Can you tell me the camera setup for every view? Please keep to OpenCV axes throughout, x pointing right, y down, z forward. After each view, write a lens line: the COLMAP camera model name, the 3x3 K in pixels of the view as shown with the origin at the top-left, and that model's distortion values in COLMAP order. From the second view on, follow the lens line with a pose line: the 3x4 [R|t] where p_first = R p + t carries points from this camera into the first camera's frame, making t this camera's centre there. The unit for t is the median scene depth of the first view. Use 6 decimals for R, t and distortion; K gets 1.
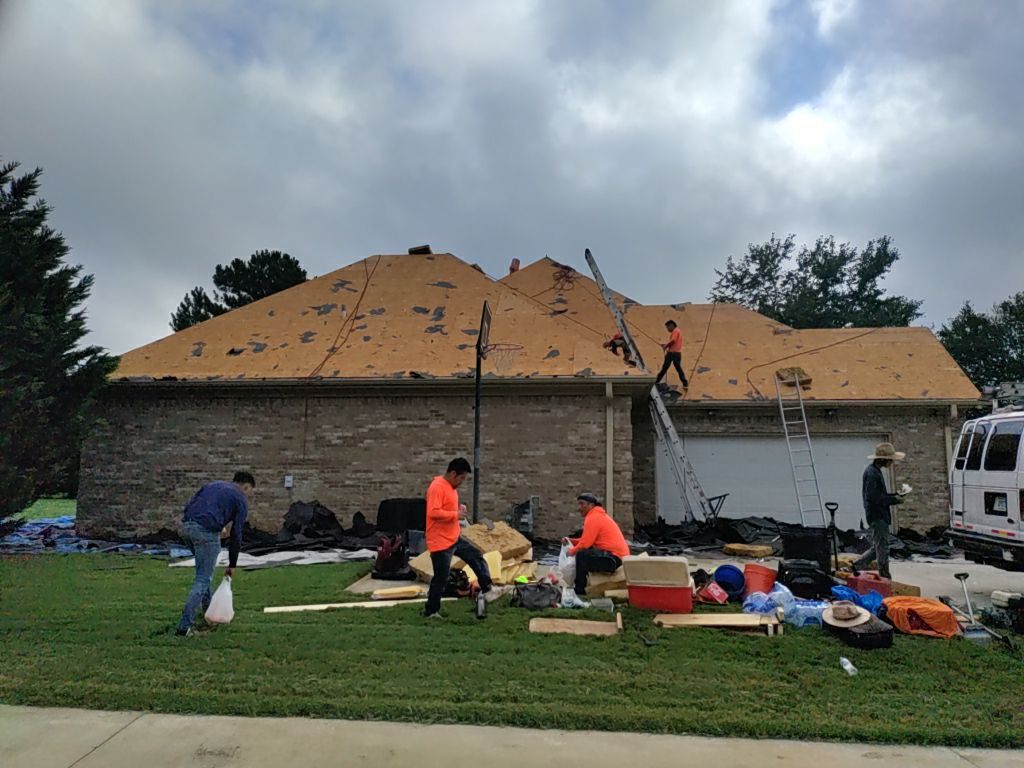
lens RADIAL K [[735.5, 0, 512.1], [0, 735.5, 385.0], [0, 0, 1]] dist [0.061821, -0.023205]
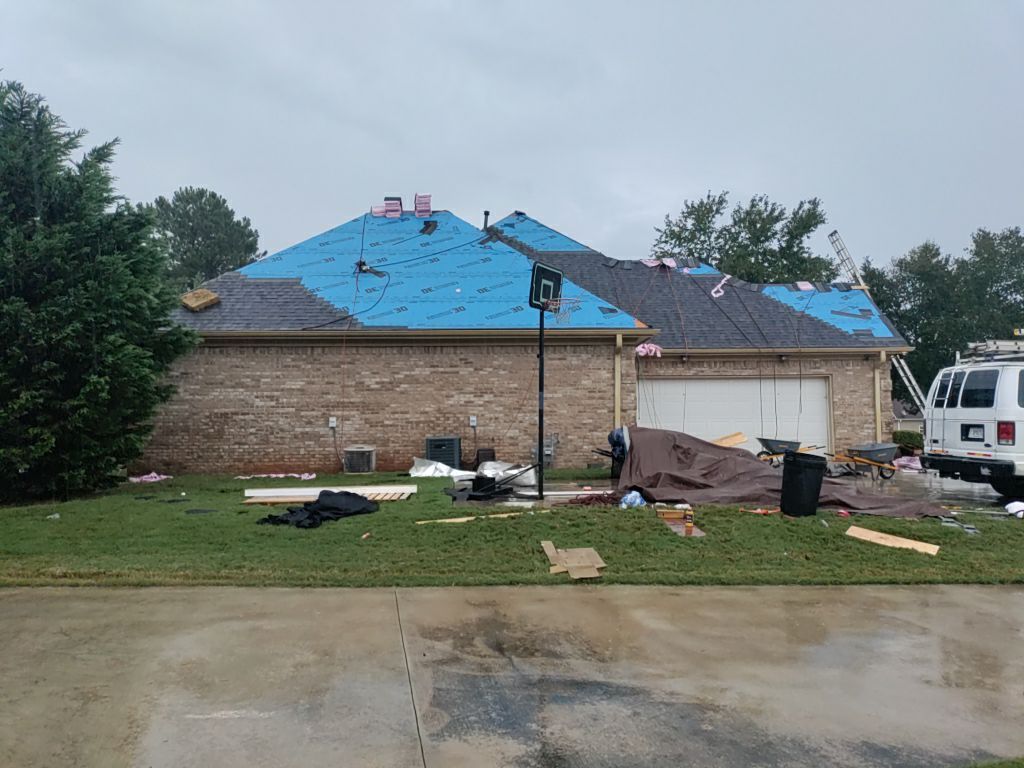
lens RADIAL K [[735.5, 0, 508.7], [0, 735.5, 386.9], [0, 0, 1]] dist [0.061821, -0.023205]
pose [[0.991968, -0.007083, 0.126289, -0.174875], [-0.003180, 0.996719, 0.080873, -0.013099], [-0.126448, -0.080625, 0.988691, -0.125775]]
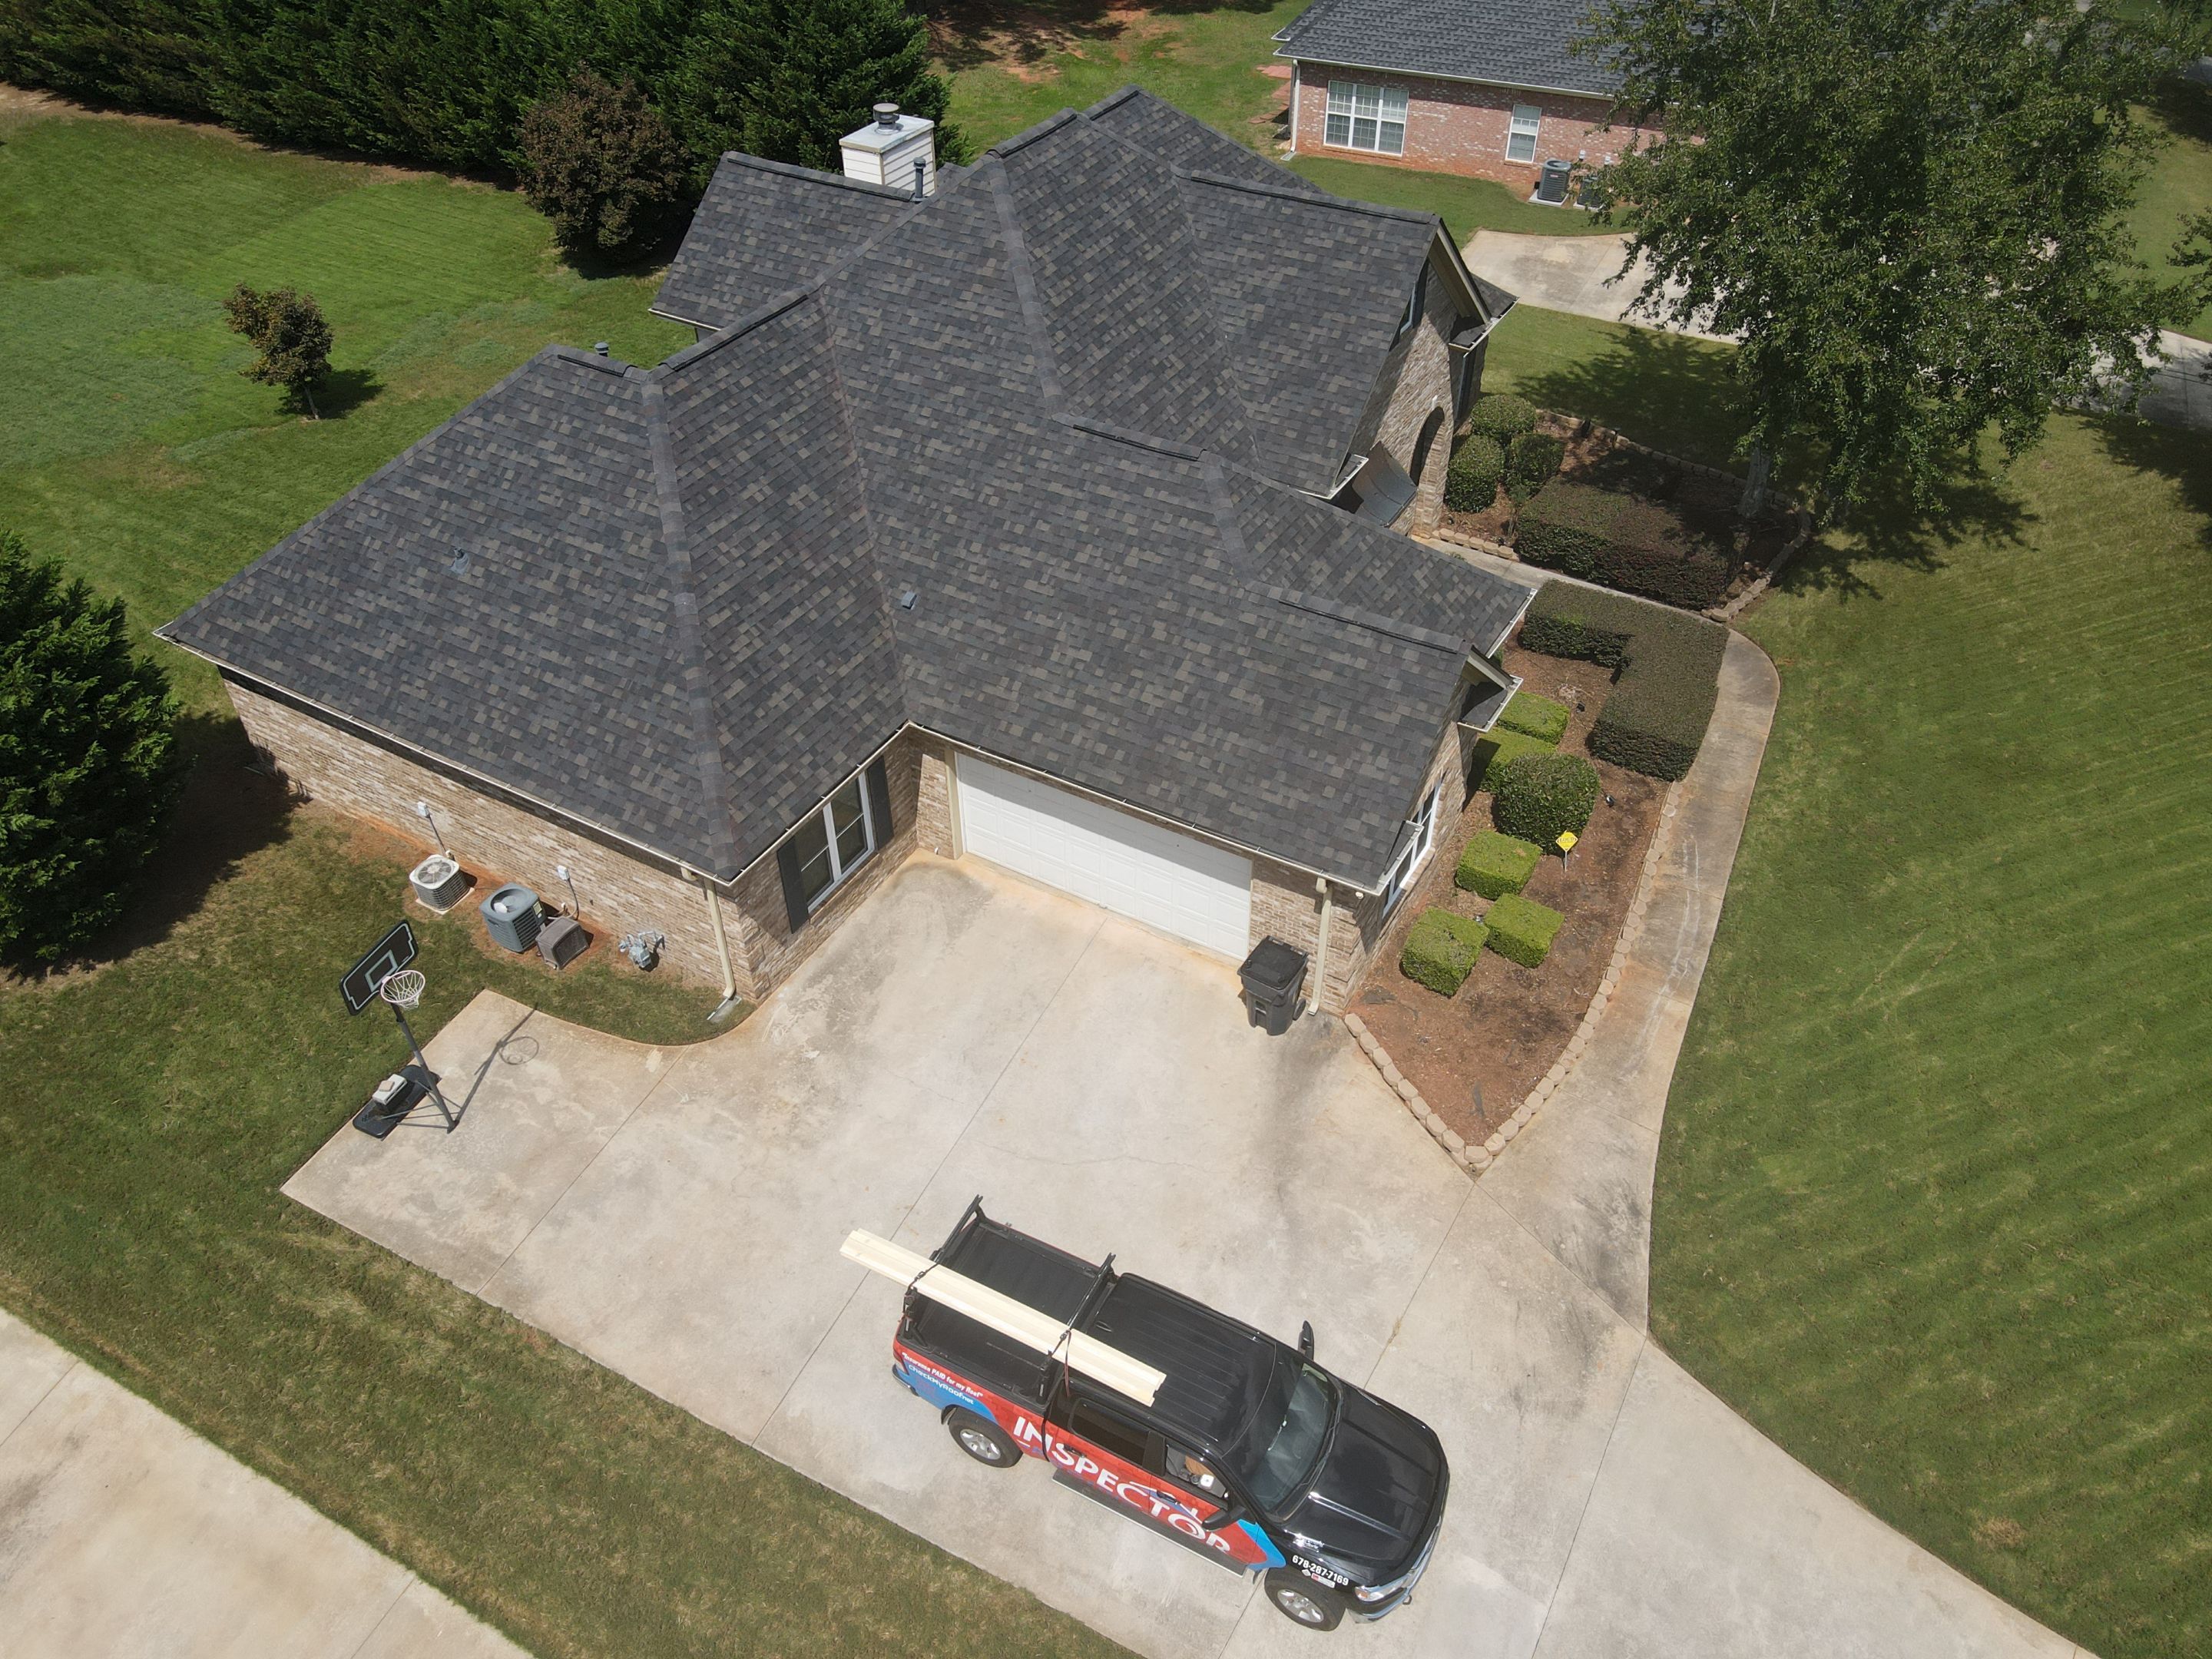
lens RADIAL K [[1616.3, 0, 1106.5], [0, 1616.3, 830.4], [0, 0, 1]] dist [0.005038, 0.010909]
pose [[0.918704, 0.247724, -0.307598, 0.938061], [0.055841, 0.689534, 0.722097, -1.085852], [0.390980, -0.680570, 0.619644, 0.165262]]
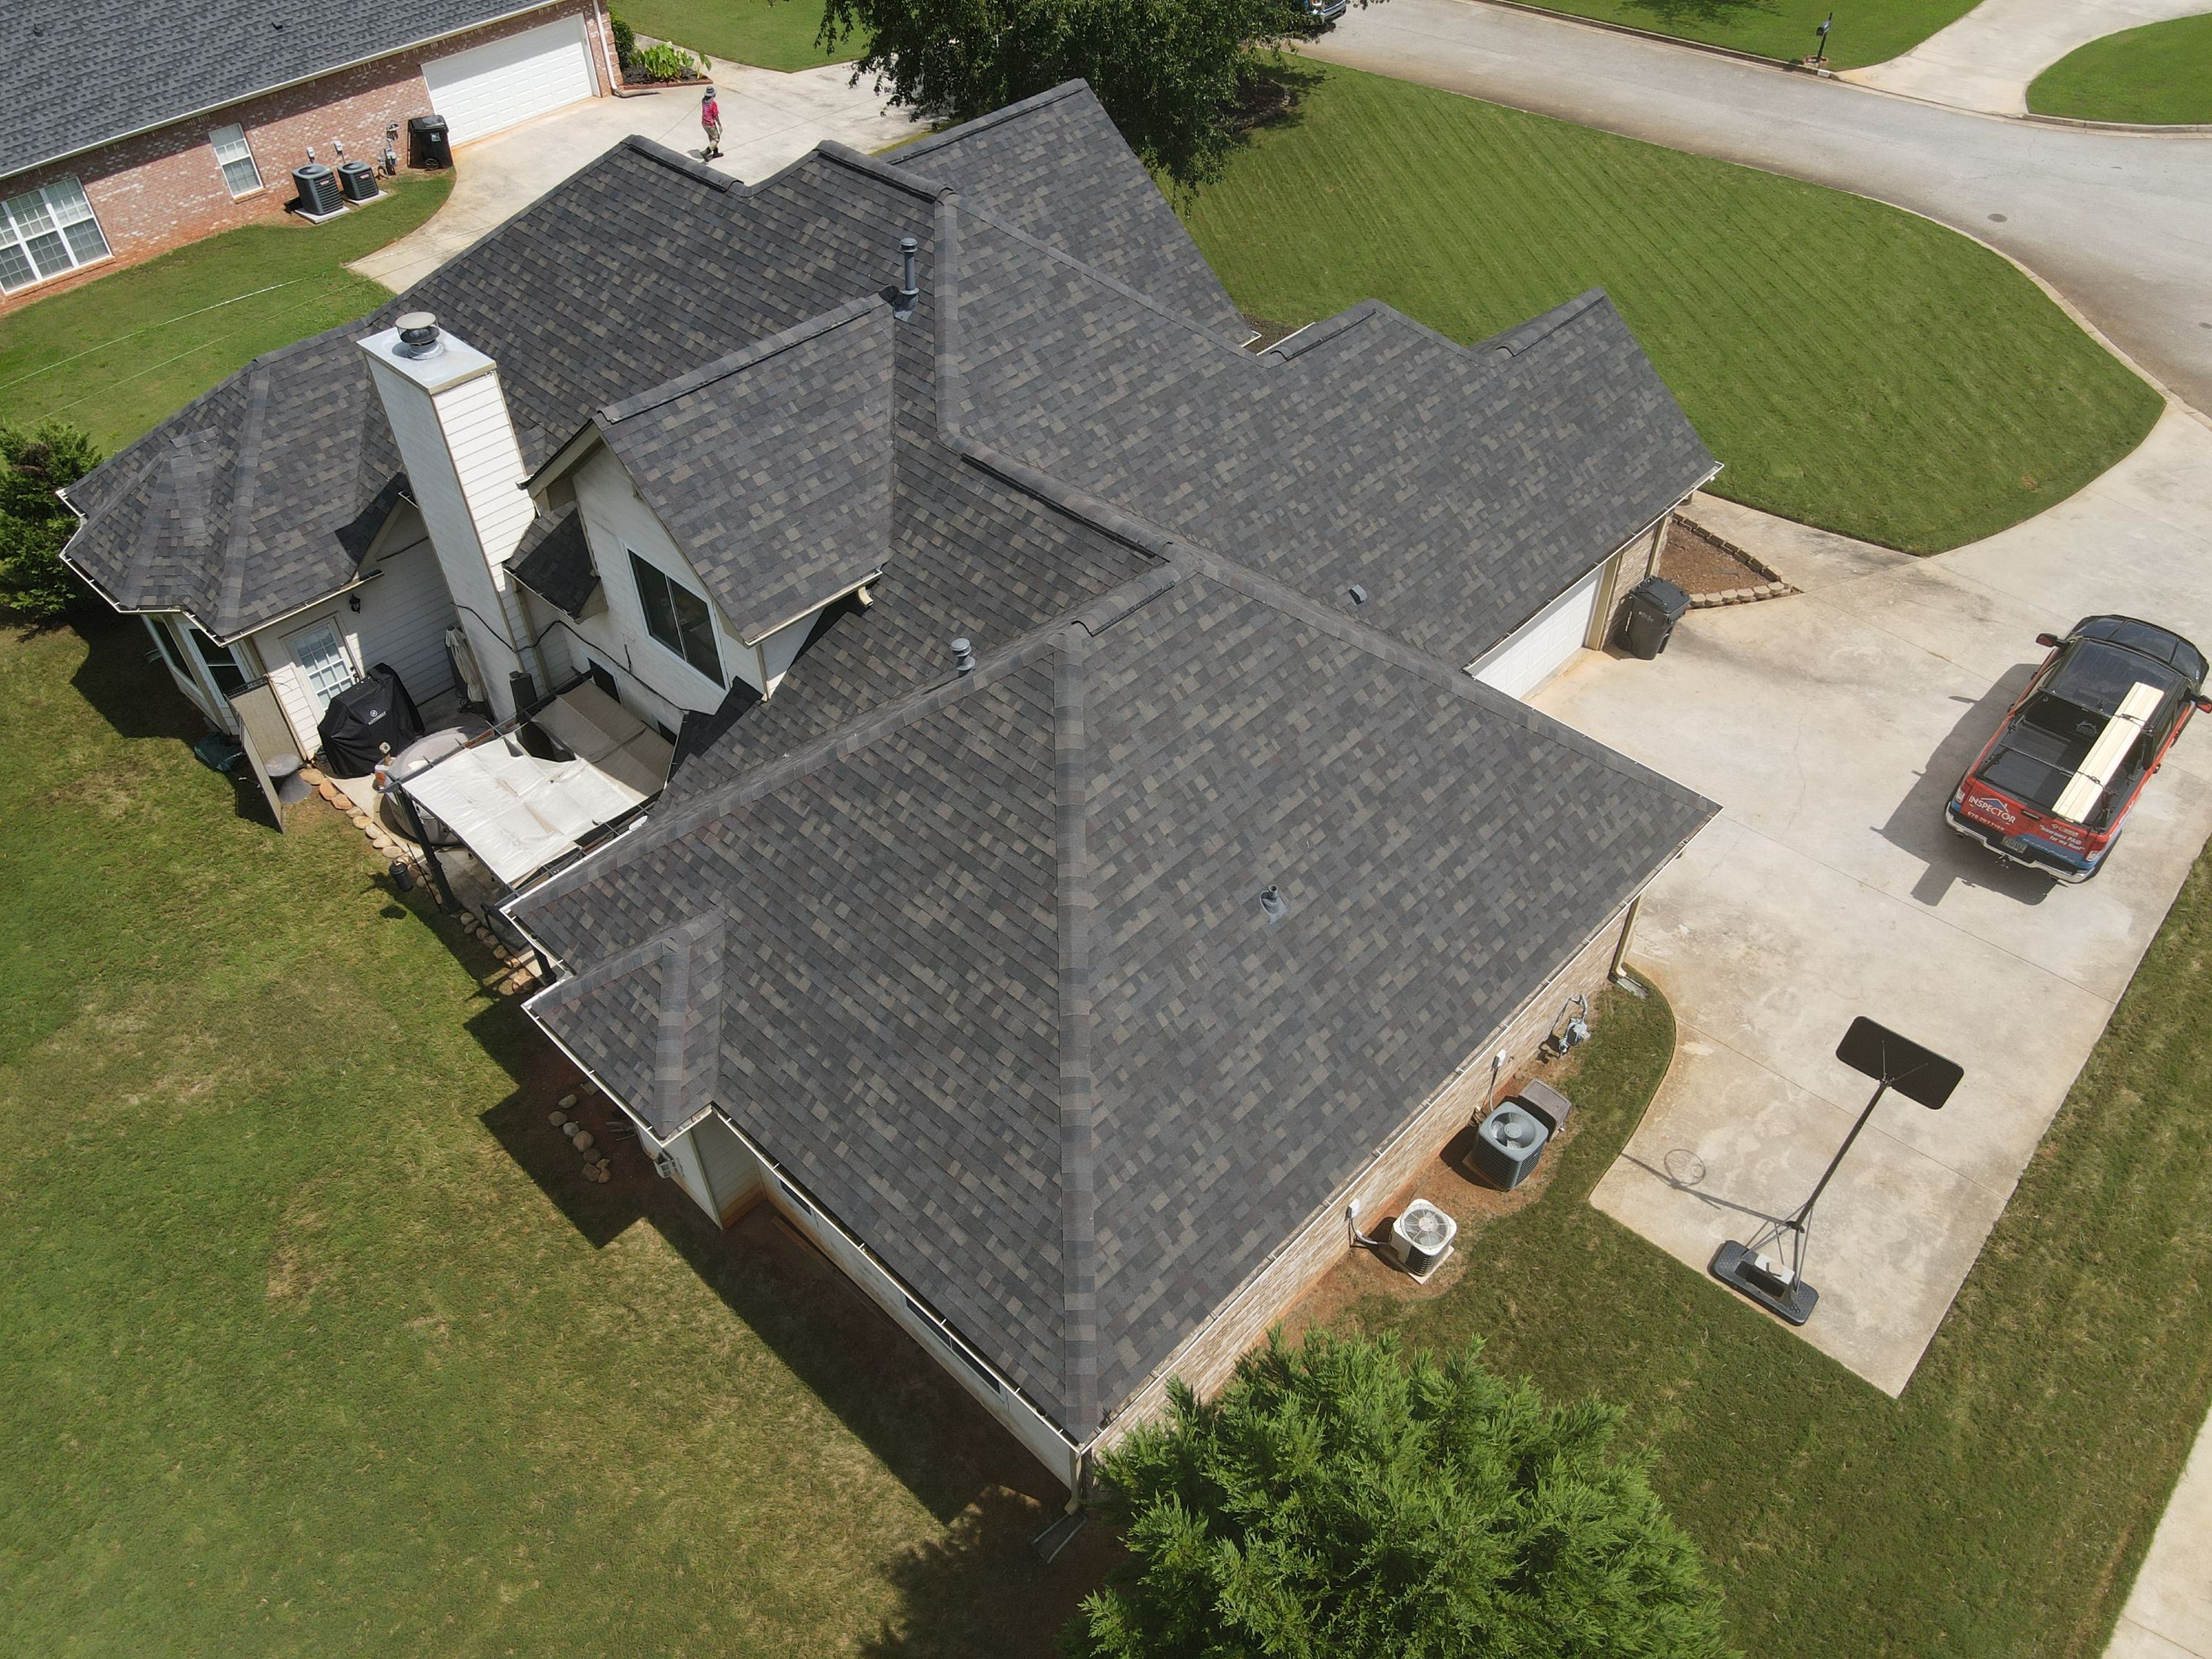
lens RADIAL K [[1616.3, 0, 1111.9], [0, 1616.3, 817.9], [0, 0, 1]] dist [0.005038, 0.010909]
pose [[0.598805, -0.563192, 0.569427, -0.978840], [-0.075016, 0.668422, 0.739989, -1.028878], [-0.797374, -0.485825, 0.358006, 0.825599]]
